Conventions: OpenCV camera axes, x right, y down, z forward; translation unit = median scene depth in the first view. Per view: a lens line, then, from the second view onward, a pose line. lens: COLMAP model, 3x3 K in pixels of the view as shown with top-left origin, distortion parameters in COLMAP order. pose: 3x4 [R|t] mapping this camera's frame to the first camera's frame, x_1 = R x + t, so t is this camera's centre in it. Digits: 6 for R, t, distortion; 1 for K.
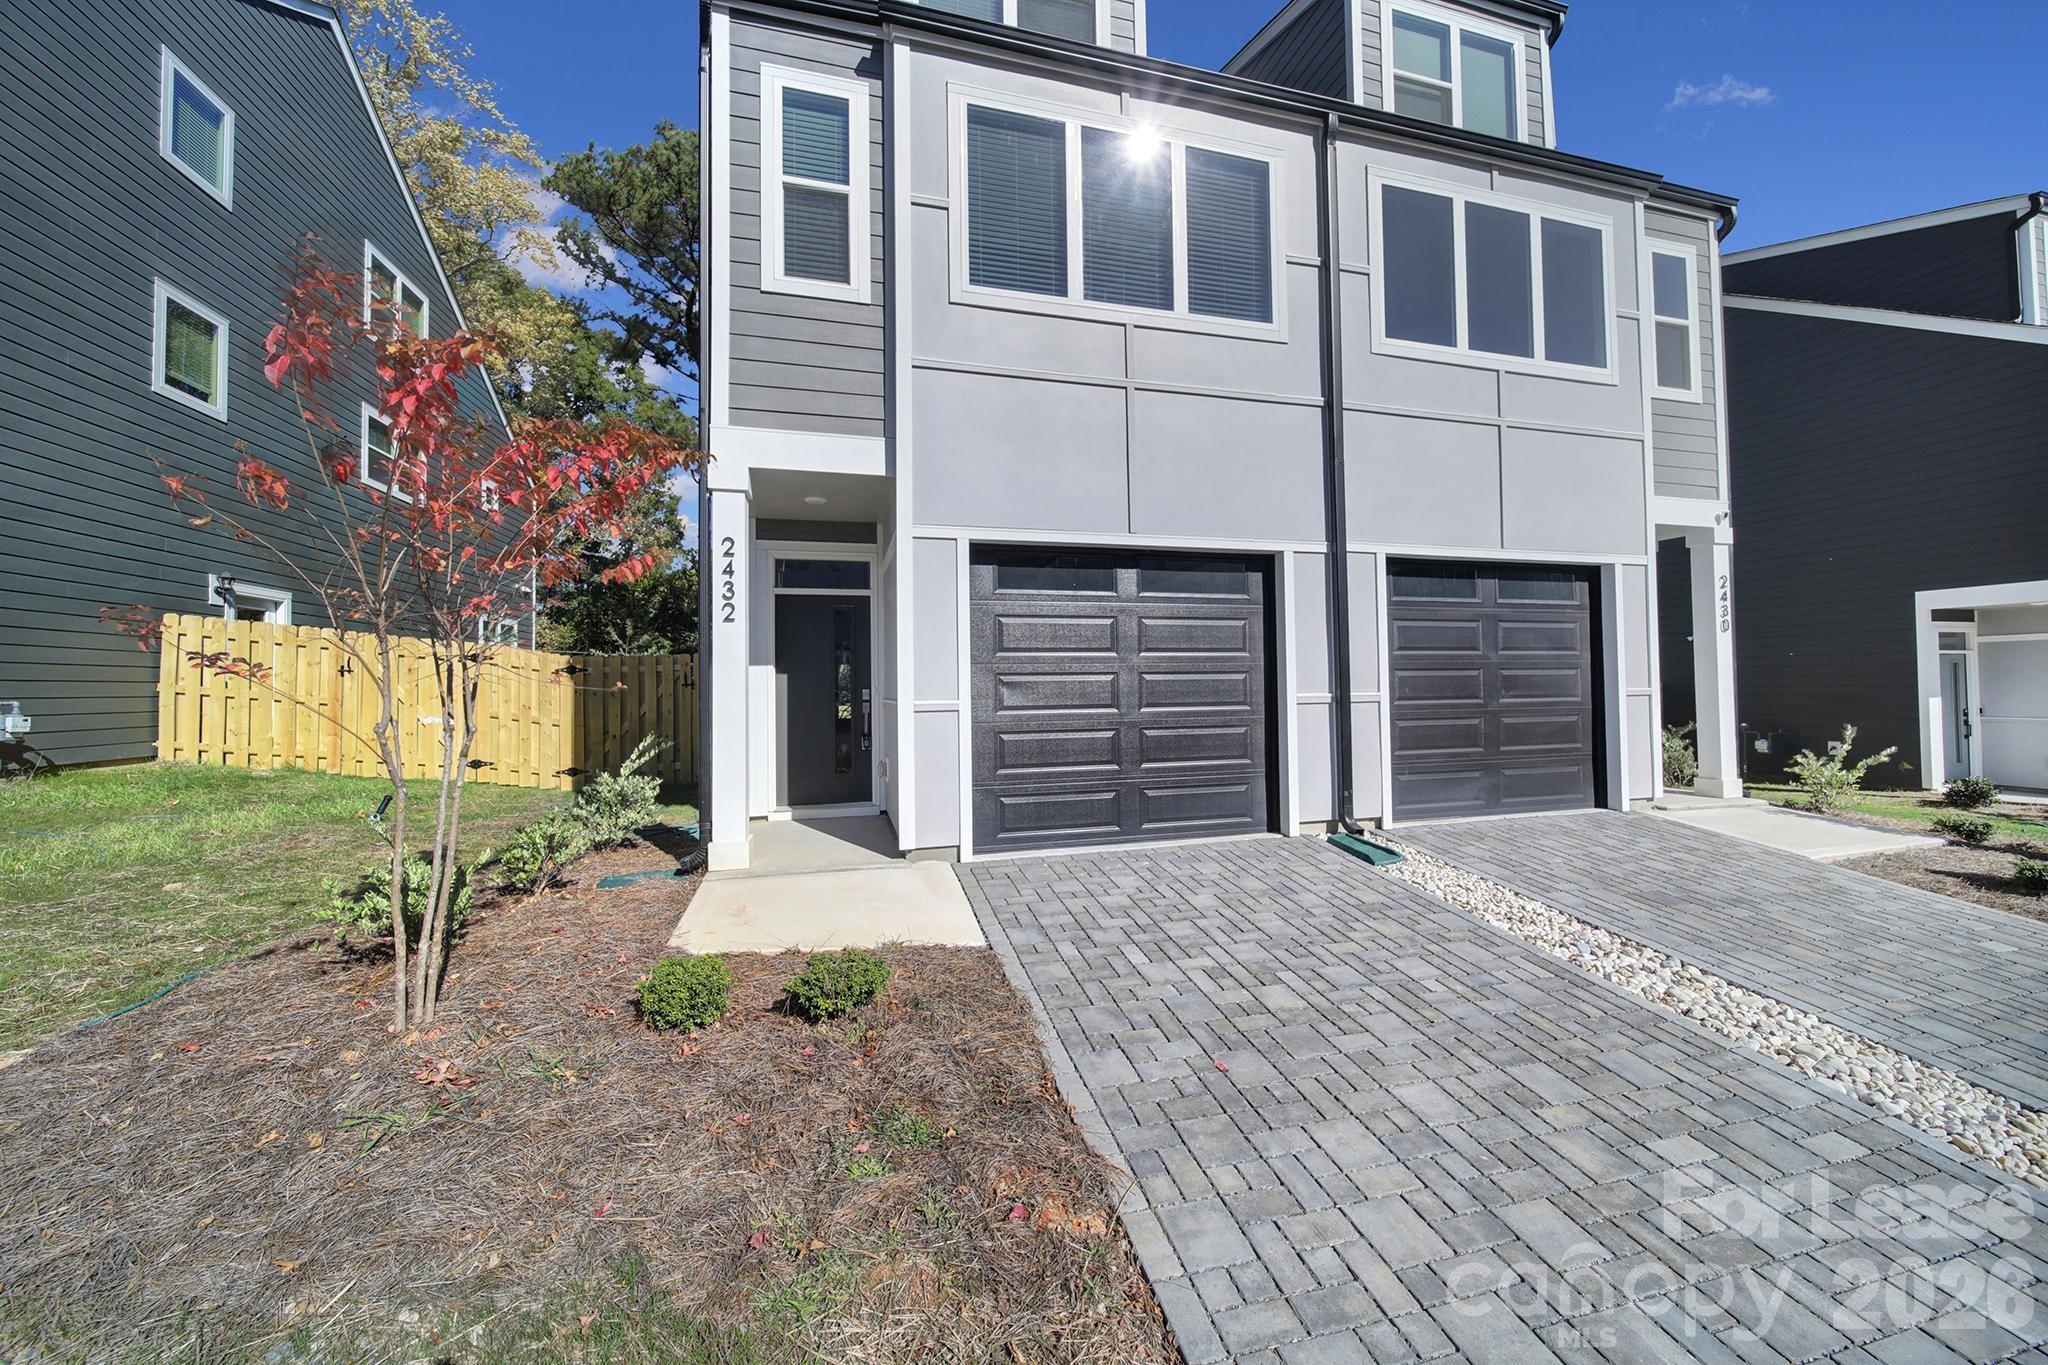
lens RADIAL K [[714.0, 0, 1025.1], [0, 714.0, 675.4], [0, 0, 1]] dist [-0.001559, -0.001229]
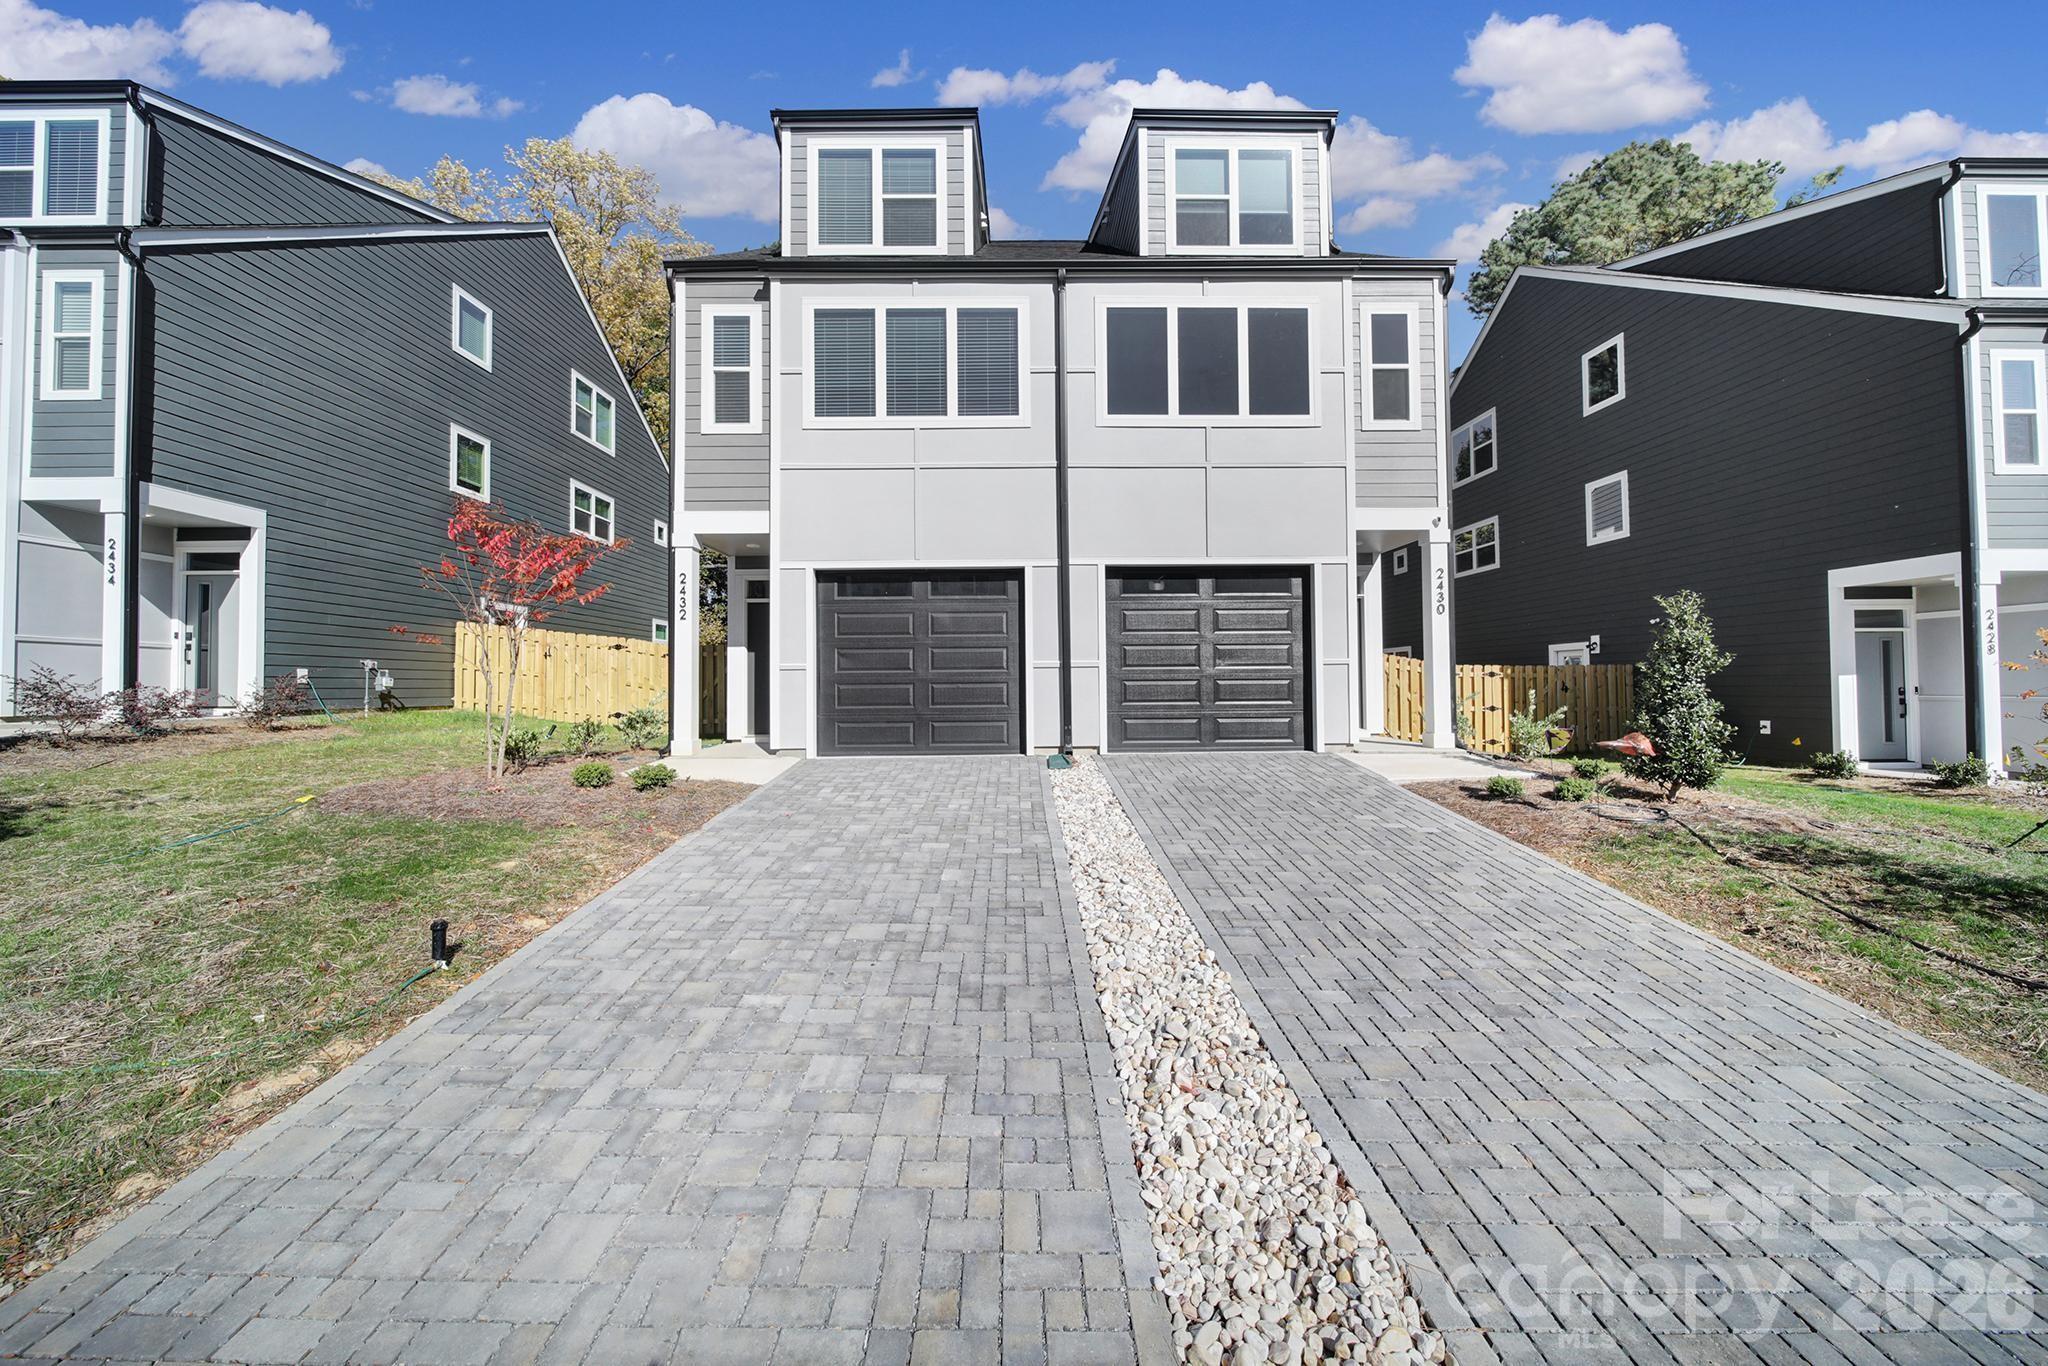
lens RADIAL K [[714.0, 0, 1025.2], [0, 714.0, 677.0], [0, 0, 1]] dist [-0.001559, -0.001229]
pose [[0.971067, 0.000792, -0.238805, 0.579194], [0.000275, 0.999990, 0.004434, 0.042431], [0.238806, -0.004371, 0.971058, -0.371944]]
